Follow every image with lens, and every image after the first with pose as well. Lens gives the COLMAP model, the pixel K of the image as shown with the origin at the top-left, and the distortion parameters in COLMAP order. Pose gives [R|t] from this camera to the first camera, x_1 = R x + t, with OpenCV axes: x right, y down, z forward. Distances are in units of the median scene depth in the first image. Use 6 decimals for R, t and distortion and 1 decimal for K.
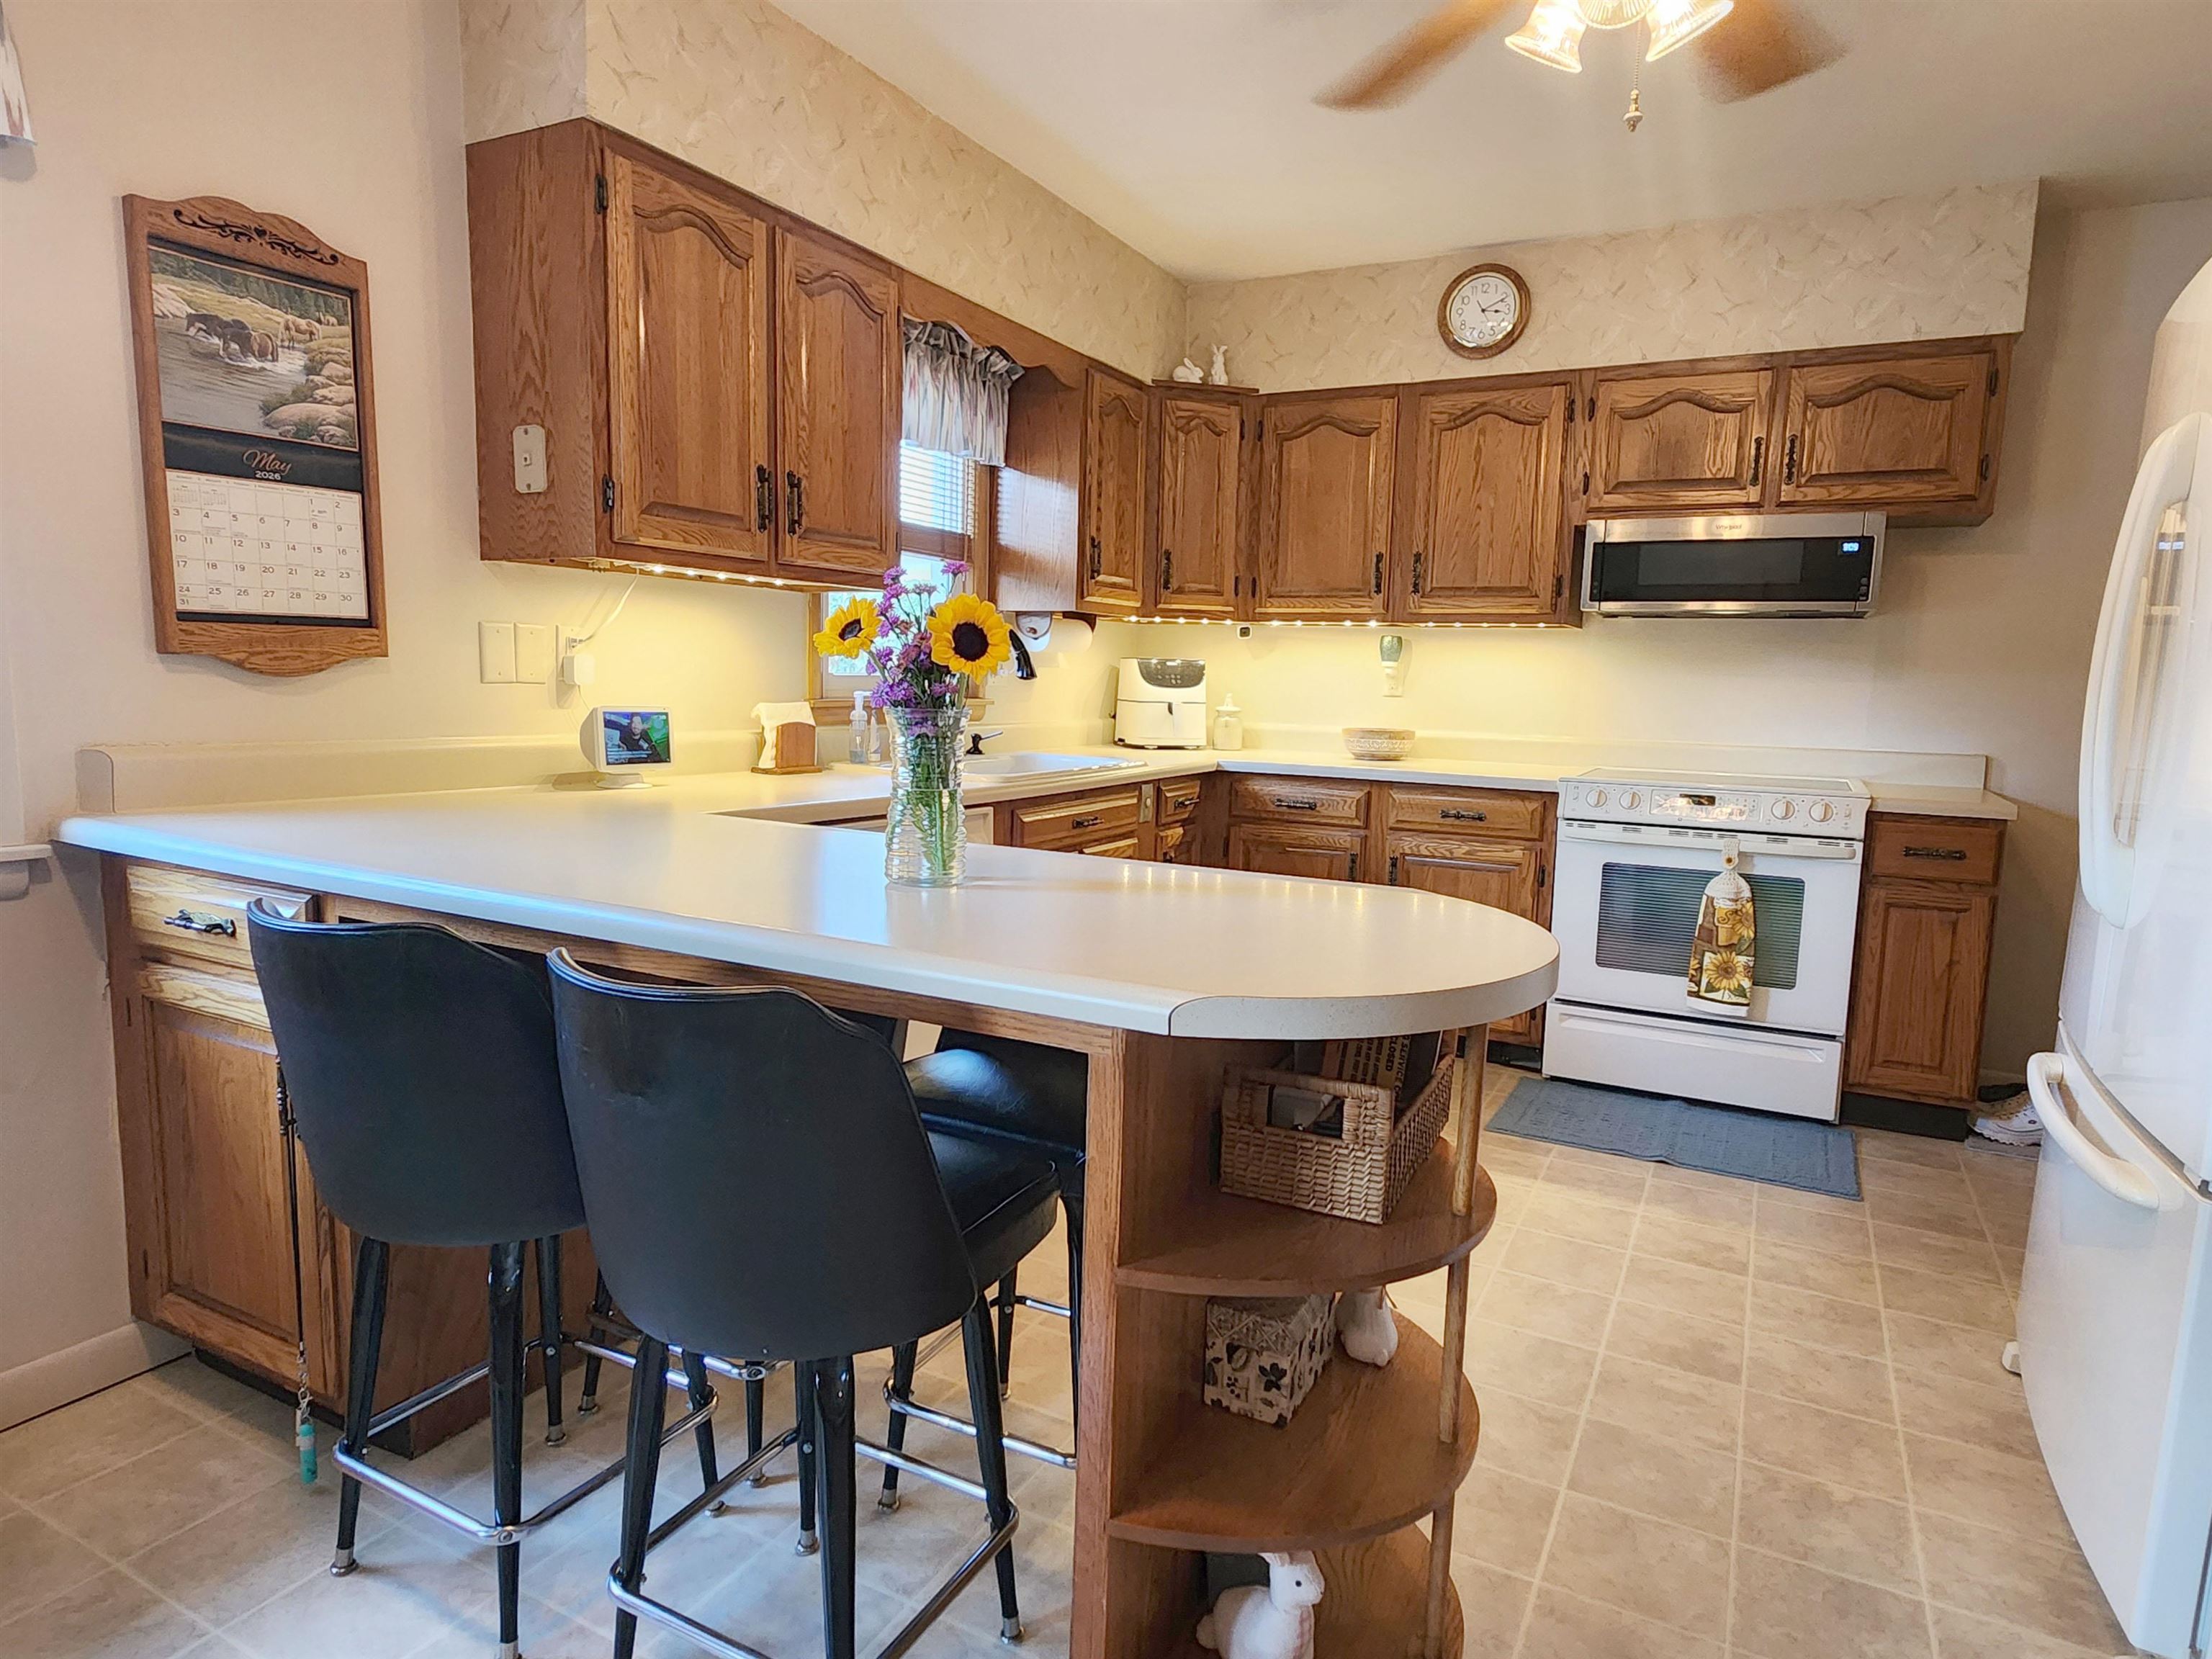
lens RADIAL K [[1279.6, 0, 1106.0], [0, 1279.6, 829.5], [0, 0, 1]] dist [0.025641, -0.021605]
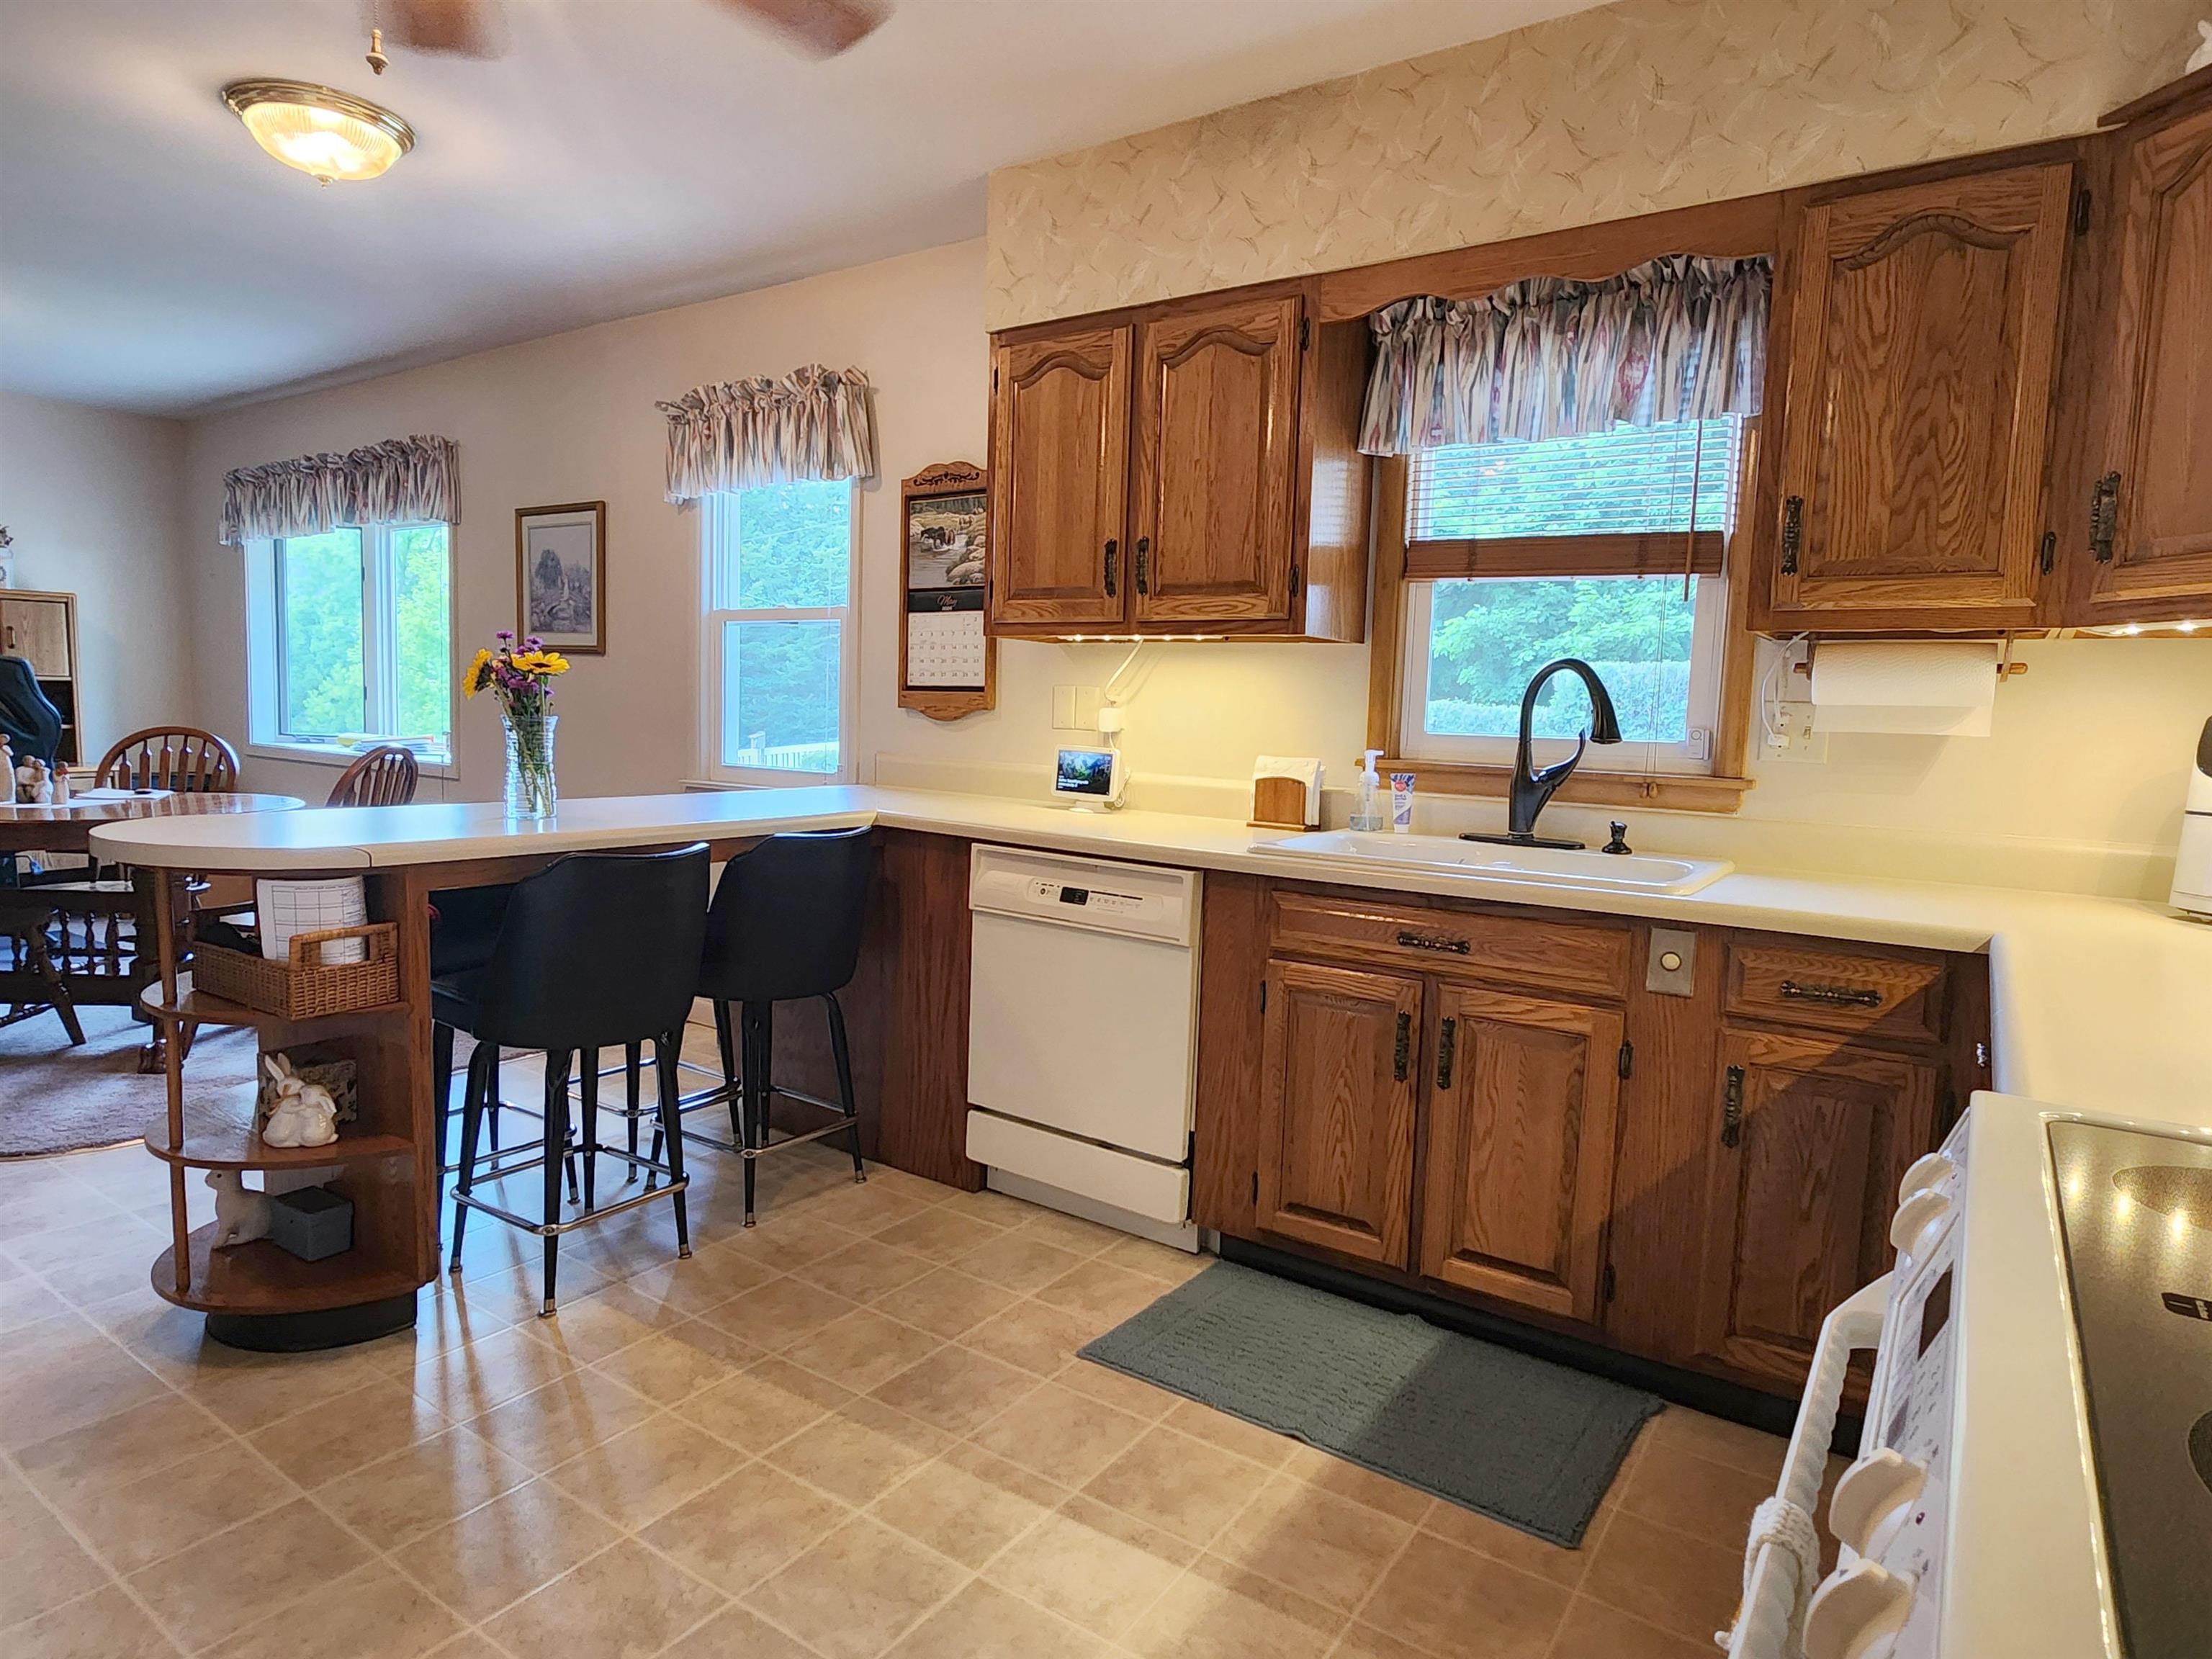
lens RADIAL K [[1279.6, 0, 1106.0], [0, 1279.6, 829.5], [0, 0, 1]] dist [0.025641, -0.021605]
pose [[-0.121115, 0.059403, -0.990859, 1.059894], [-0.163247, 0.983424, 0.078912, -0.144487], [0.979123, 0.171312, -0.109411, 1.411895]]
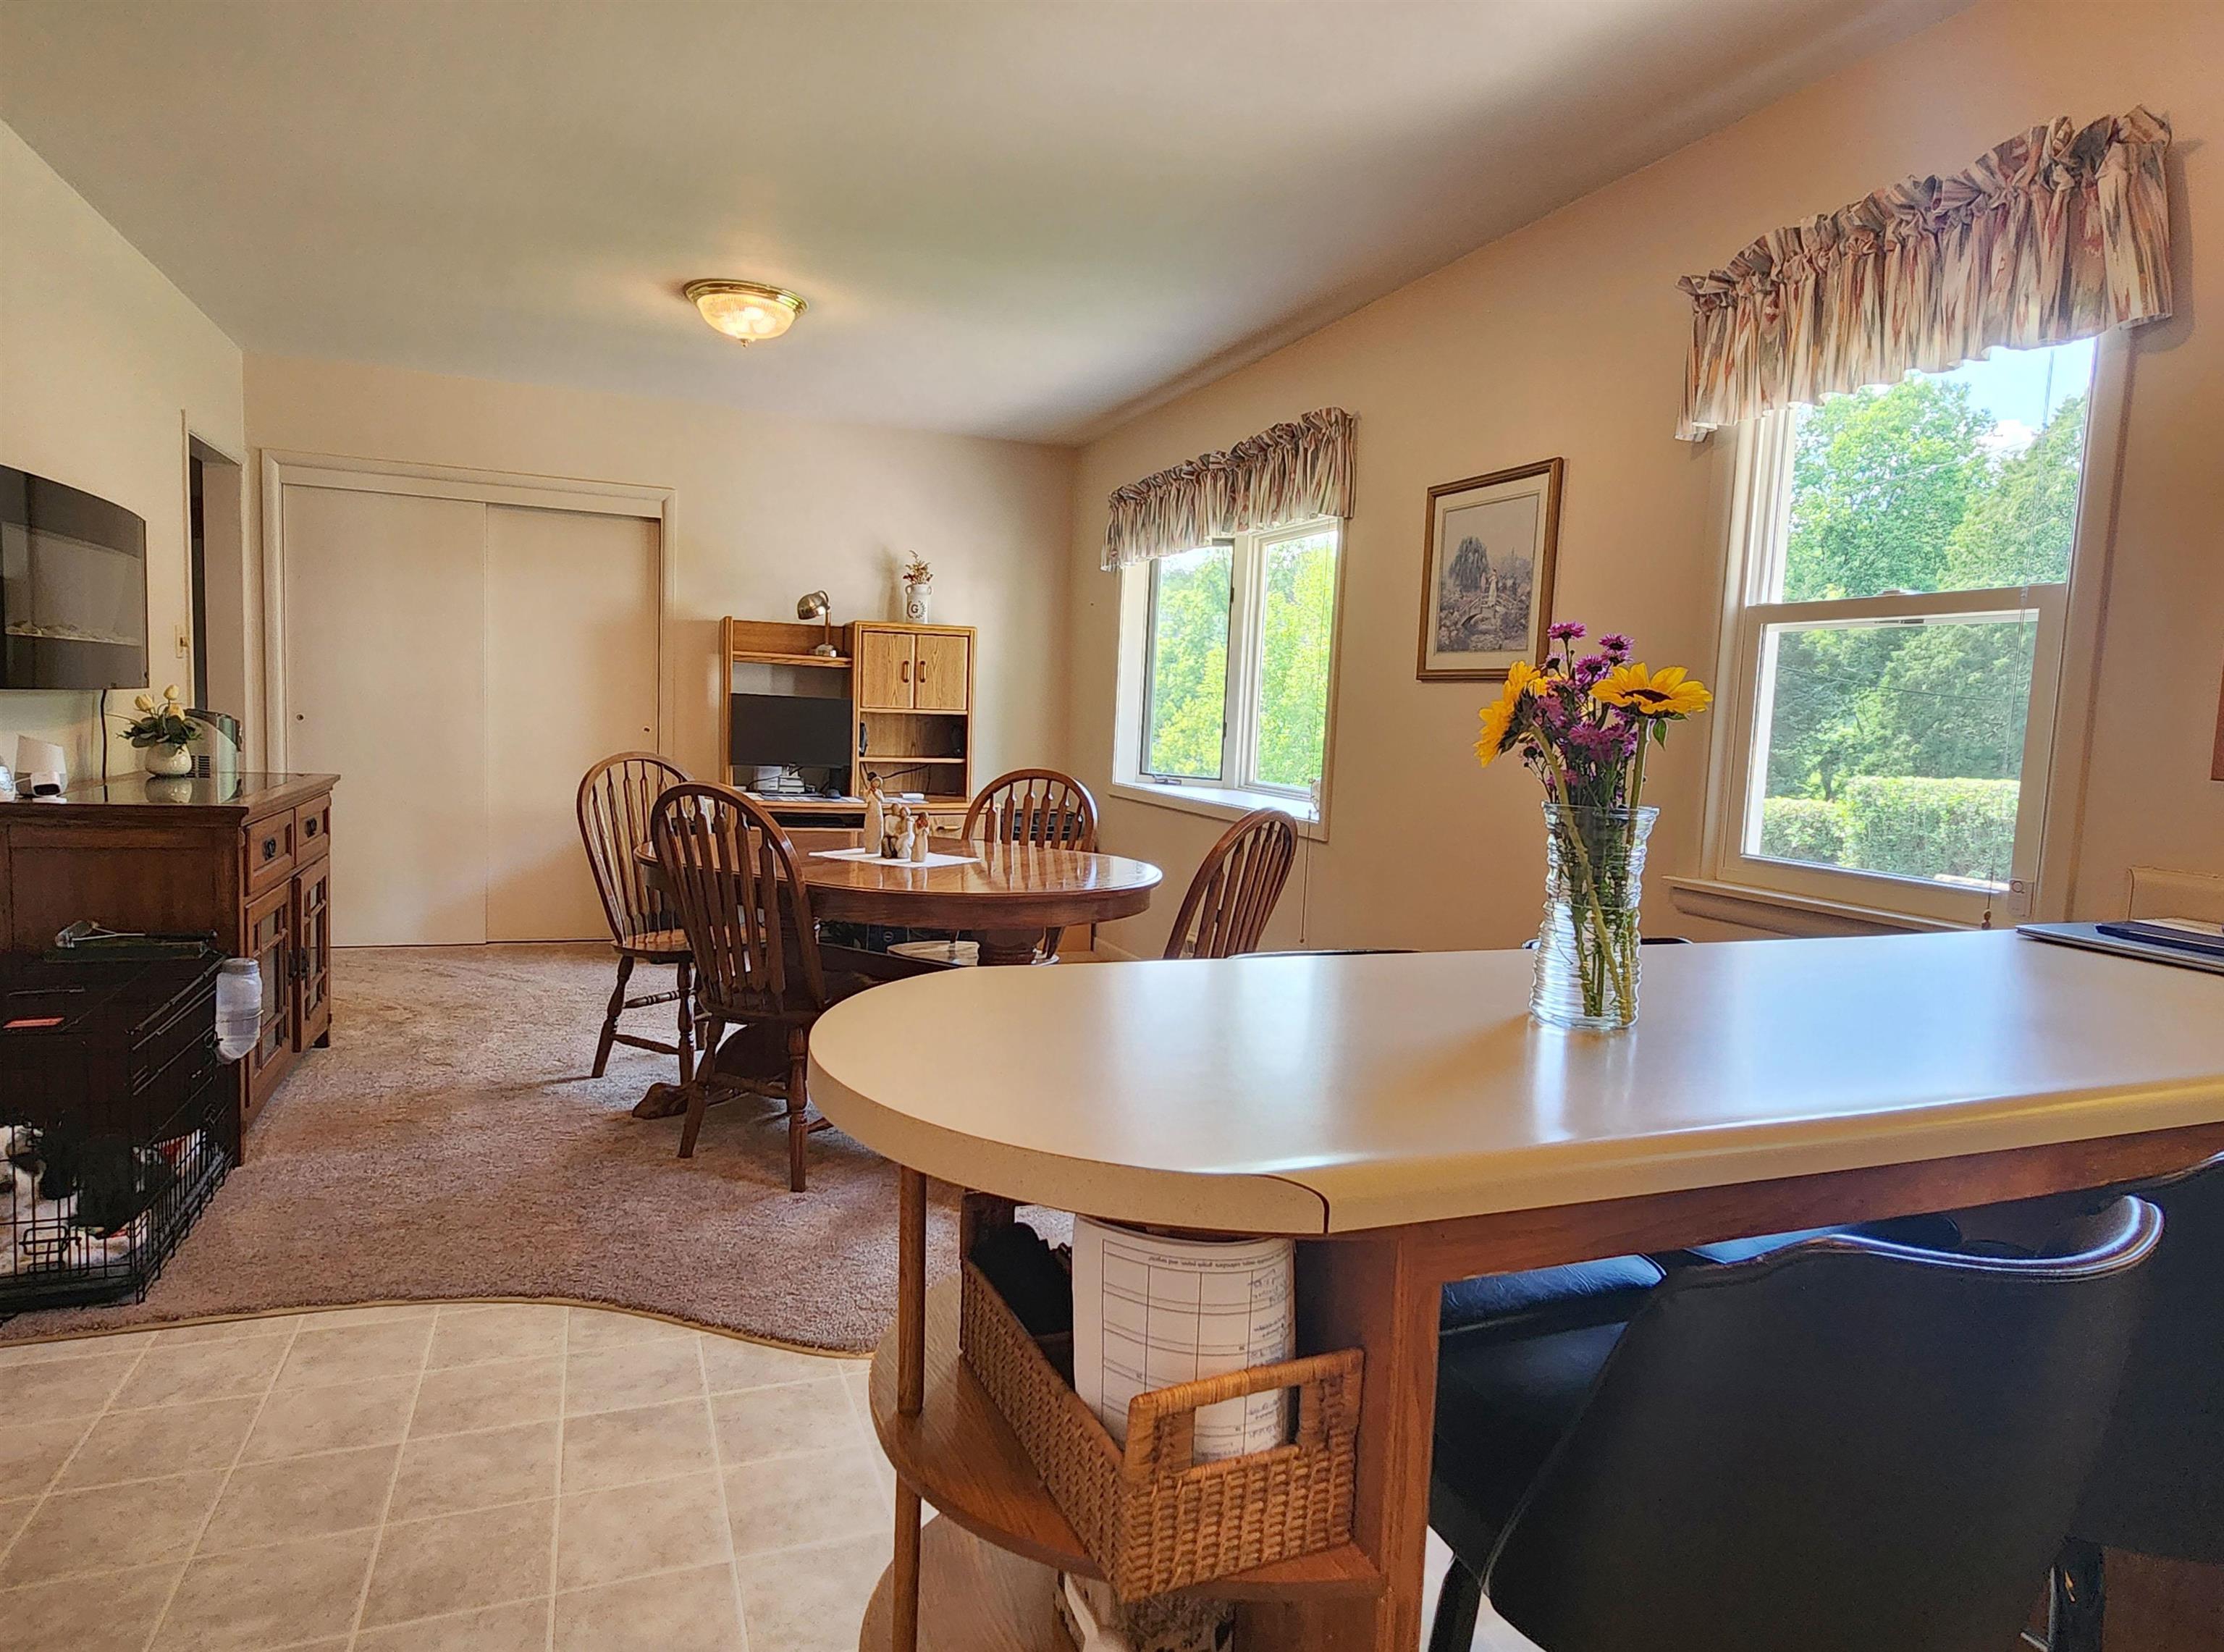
lens RADIAL K [[1314.8, 0, 1105.0], [0, 1314.8, 818.5], [0, 0, 1]] dist [0.002193, -0.004424]
pose [[-0.656158, 0.002861, -0.754619, 0.499331], [-0.159308, 0.976930, 0.142225, -0.107193], [0.737617, 0.213539, -0.640564, 0.945034]]
